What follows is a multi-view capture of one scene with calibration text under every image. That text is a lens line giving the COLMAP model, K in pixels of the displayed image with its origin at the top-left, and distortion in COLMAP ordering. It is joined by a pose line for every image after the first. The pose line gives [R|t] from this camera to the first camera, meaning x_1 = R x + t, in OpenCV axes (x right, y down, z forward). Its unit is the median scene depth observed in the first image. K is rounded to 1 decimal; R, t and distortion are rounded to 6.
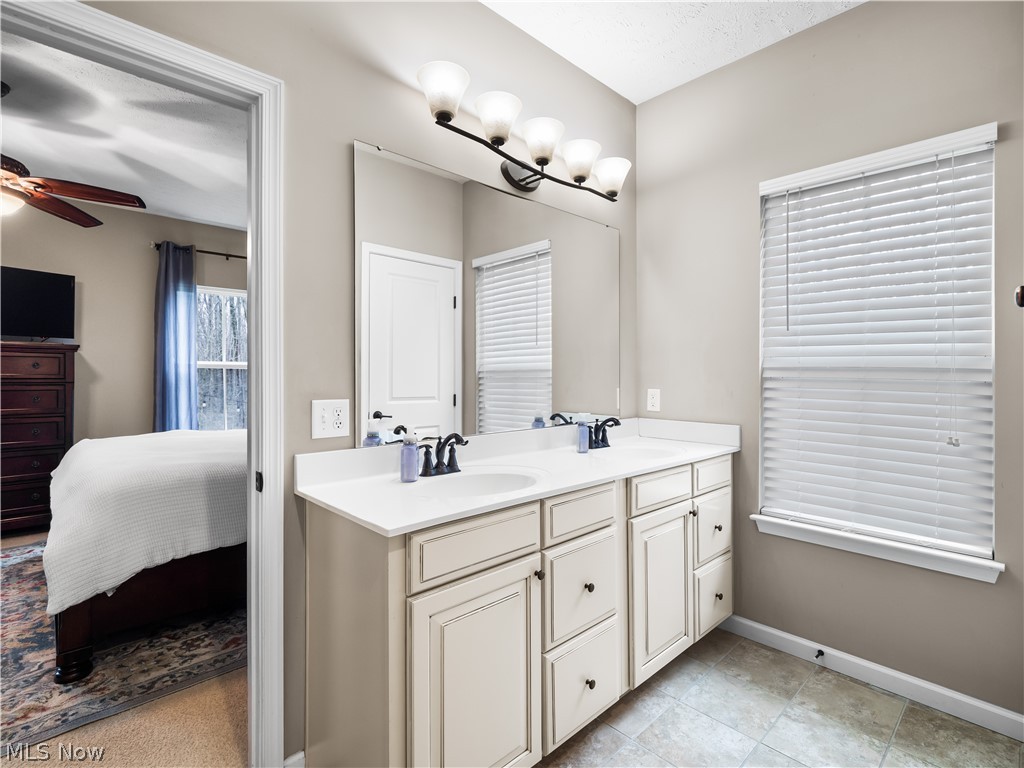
lens RADIAL K [[499.9, 0, 511.1], [0, 499.9, 373.4], [0, 0, 1]] dist [0.001222, 0.000700]
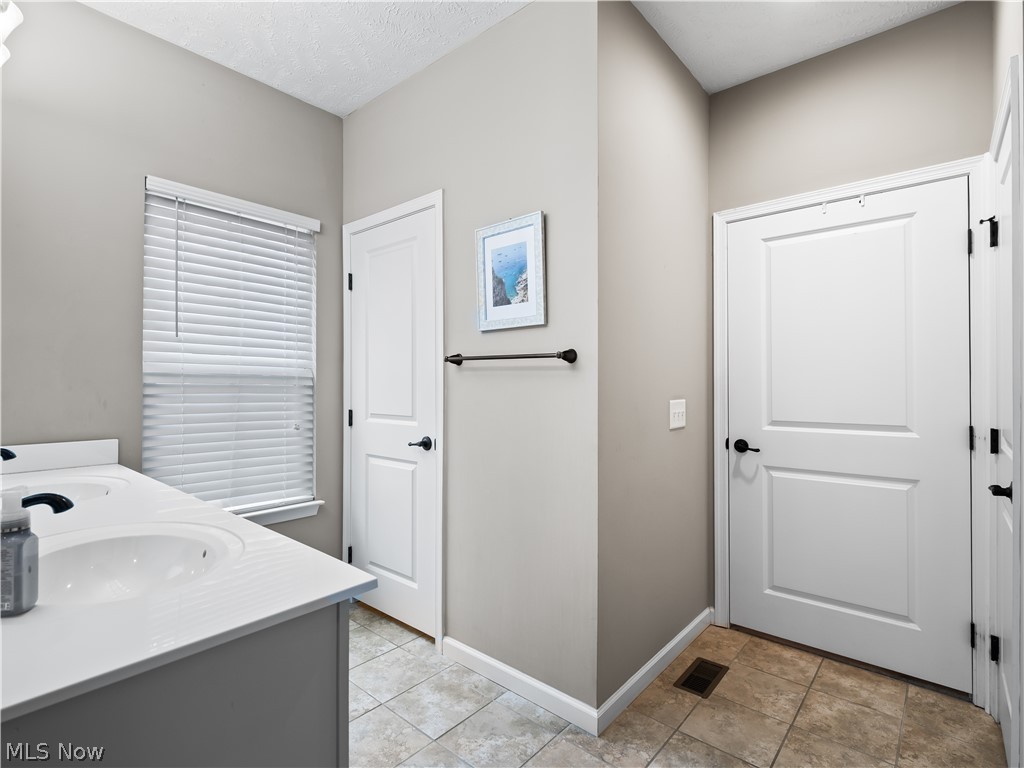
lens RADIAL K [[499.9, 0, 511.1], [0, 499.9, 373.4], [0, 0, 1]] dist [0.001222, 0.000700]
pose [[-0.099288, 0.013843, 0.994962, -0.489971], [-0.005574, 0.999880, -0.014468, -0.001229], [-0.995043, -0.006983, -0.099199, 0.415245]]
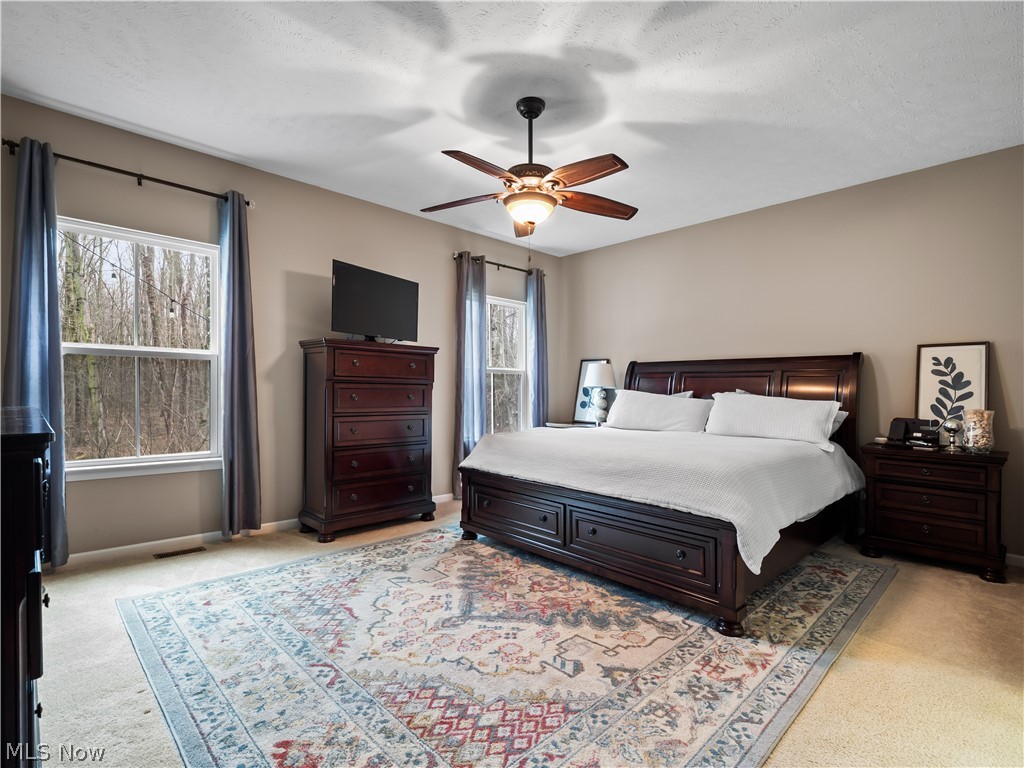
lens RADIAL K [[499.0, 0, 506.2], [0, 499.0, 386.9], [0, 0, 1]] dist [0.001333, -0.000658]
pose [[0.999850, 0.012622, 0.011845, -1.430155], [-0.012532, 0.999892, -0.007657, 0.066749], [-0.011941, 0.007508, 0.999901, -0.129172]]
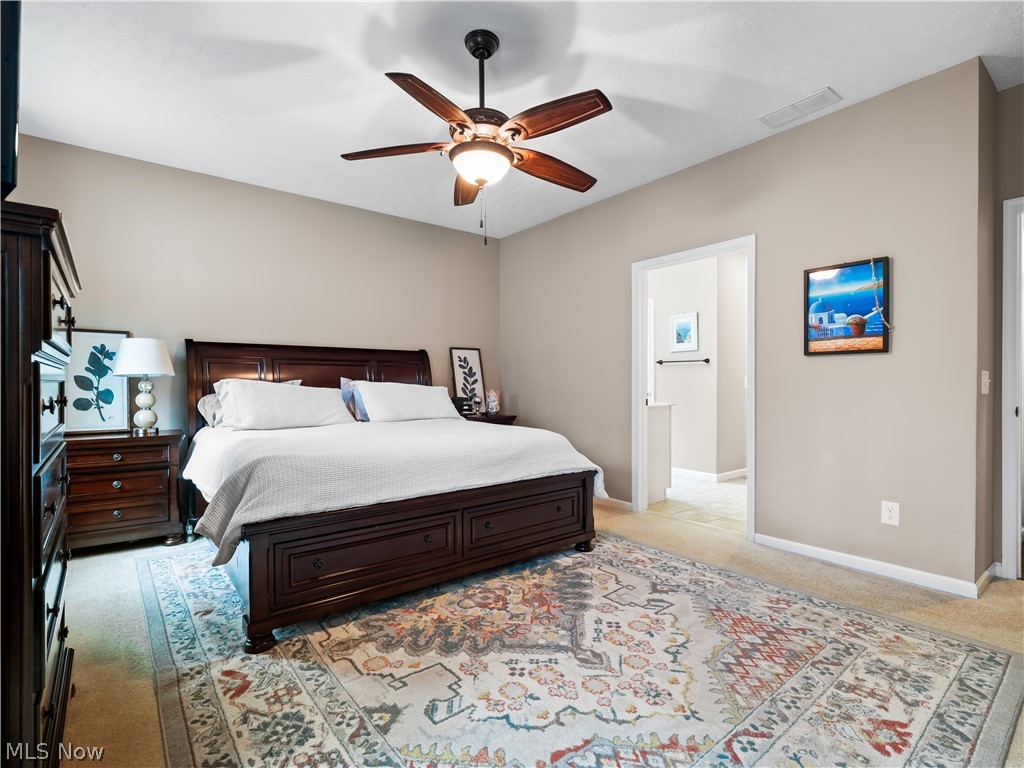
lens RADIAL K [[499.0, 0, 506.2], [0, 499.0, 386.9], [0, 0, 1]] dist [0.001333, -0.000658]
pose [[0.082260, -0.011962, 0.996539, -2.531928], [0.004995, 0.999920, 0.011590, 0.063859], [-0.996598, 0.004024, 0.082313, 1.134267]]
